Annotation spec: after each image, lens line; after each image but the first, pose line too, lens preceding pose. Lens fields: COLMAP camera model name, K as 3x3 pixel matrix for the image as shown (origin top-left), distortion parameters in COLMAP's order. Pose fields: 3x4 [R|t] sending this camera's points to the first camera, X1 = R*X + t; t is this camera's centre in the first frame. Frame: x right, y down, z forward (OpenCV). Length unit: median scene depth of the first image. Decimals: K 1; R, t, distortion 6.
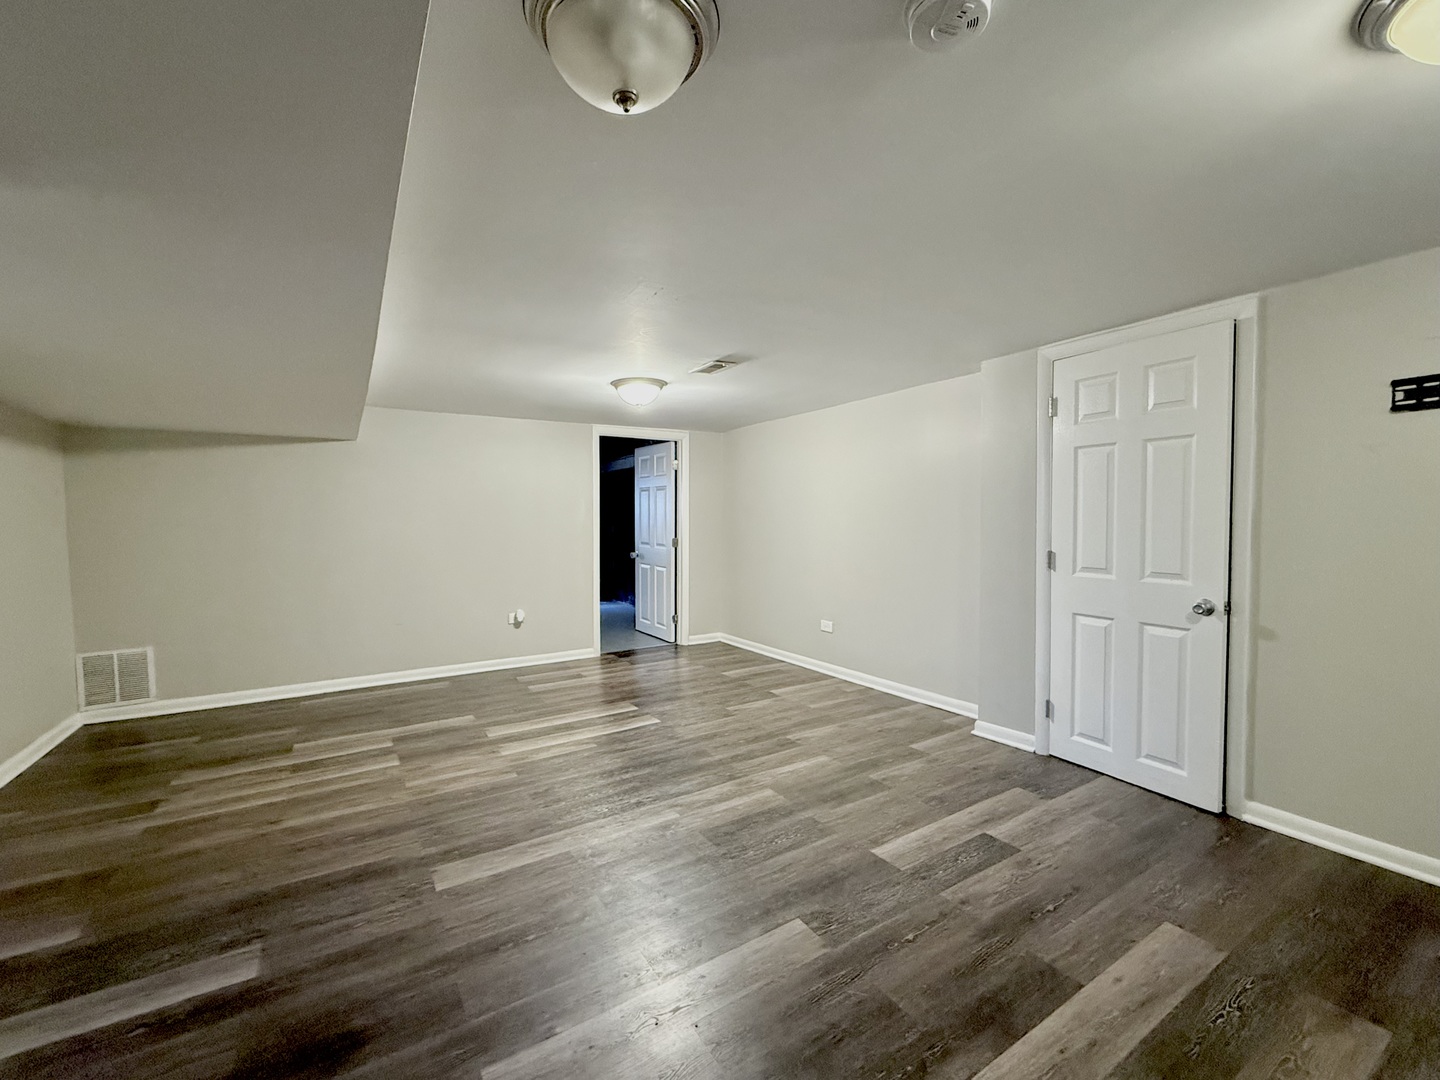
lens RADIAL K [[613.3, 0, 724.7], [0, 613.3, 540.9], [0, 0, 1]] dist [-0.002814, 0.000039]
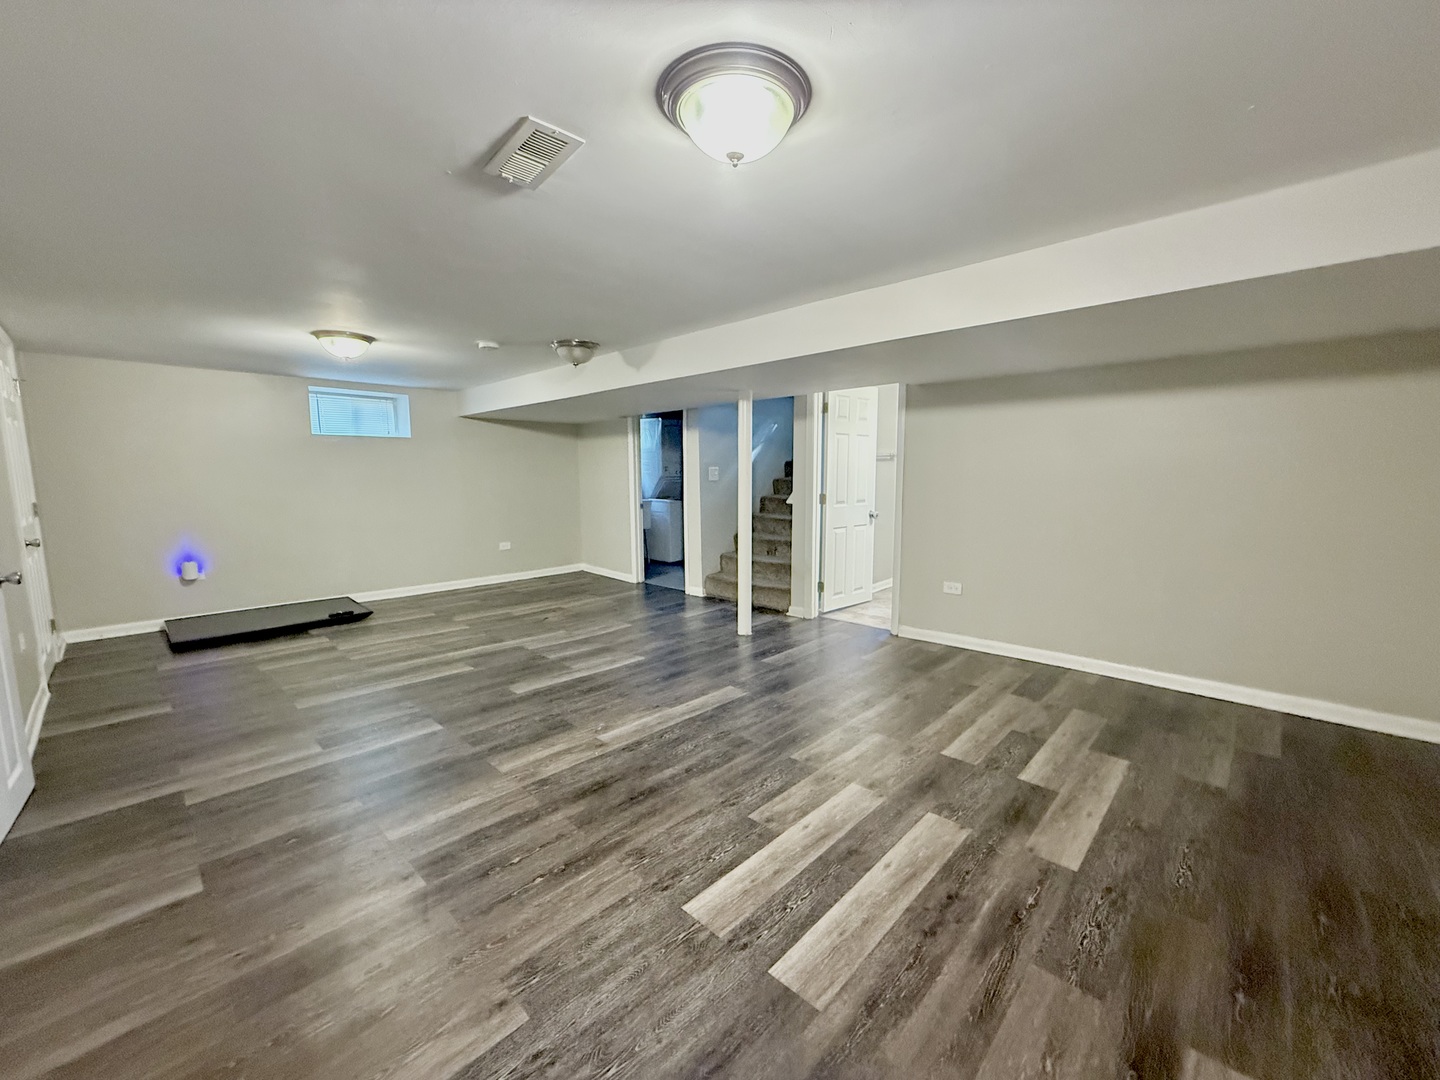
lens RADIAL K [[578.5, 0, 715.4], [0, 578.5, 542.3], [0, 0, 1]] dist [-0.002399, 0.000247]
pose [[-0.973437, 0.041369, -0.225185, -0.047594], [0.005464, 0.987458, 0.157786, -0.056920], [0.228888, 0.152365, -0.961455, 1.556825]]
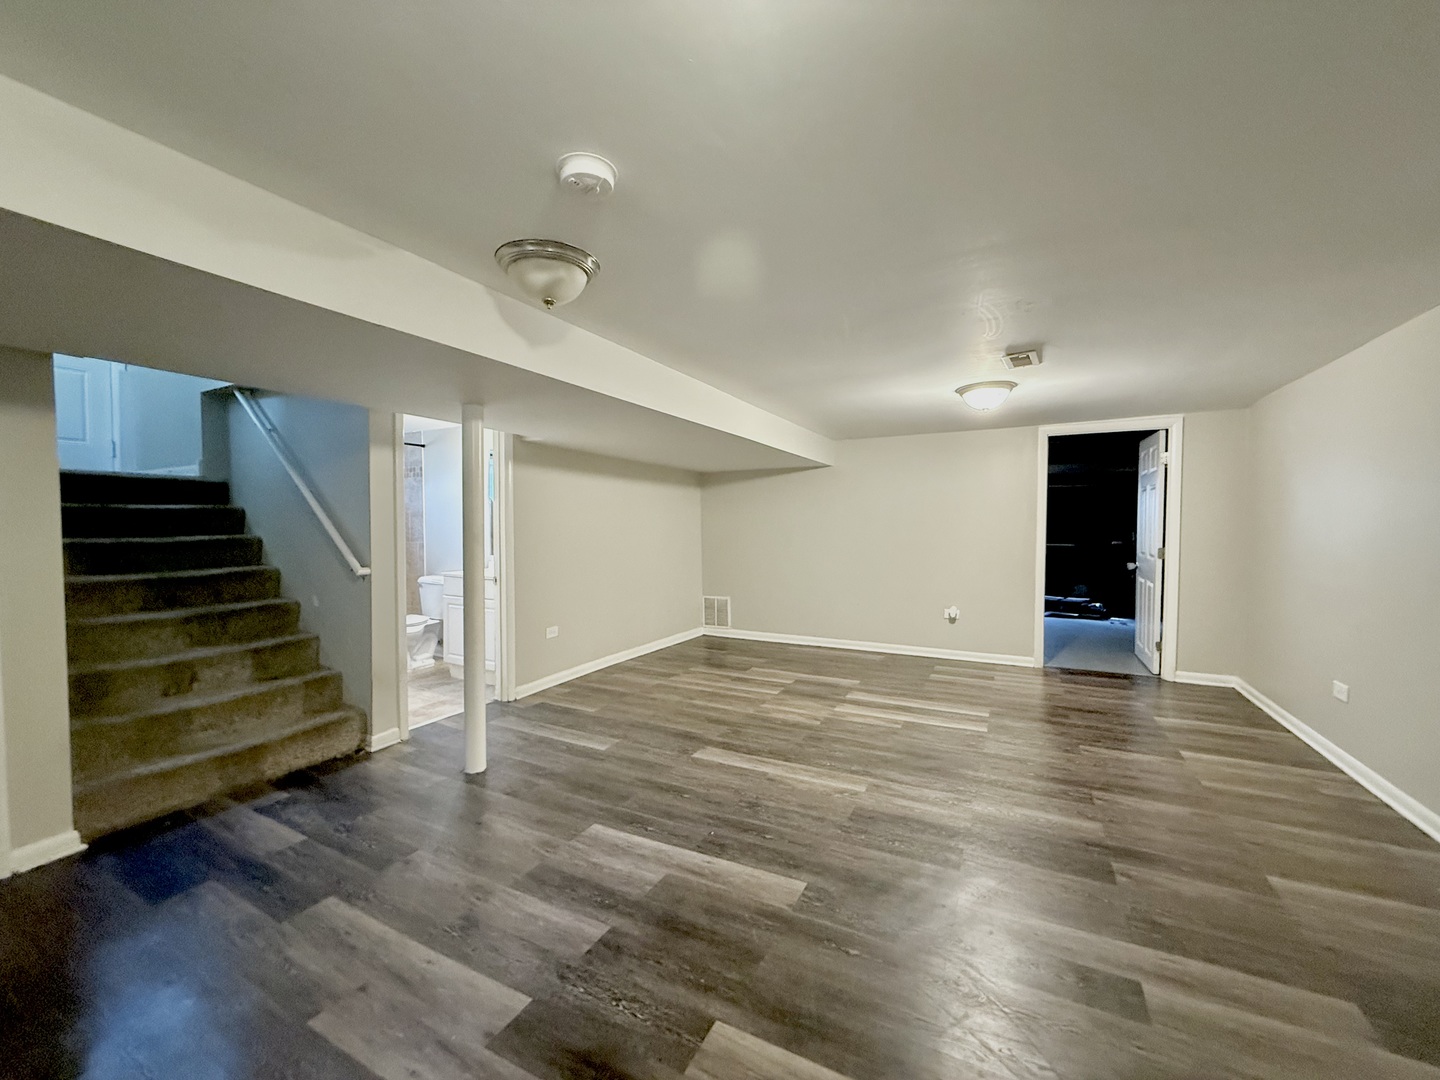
lens RADIAL K [[578.5, 0, 715.4], [0, 578.5, 542.3], [0, 0, 1]] dist [-0.002399, 0.000247]
pose [[0.490269, 0.029800, -0.871062, 0.531961], [-0.033337, 0.999325, 0.015425, -0.006453], [0.870934, 0.021476, 0.490931, 0.187306]]
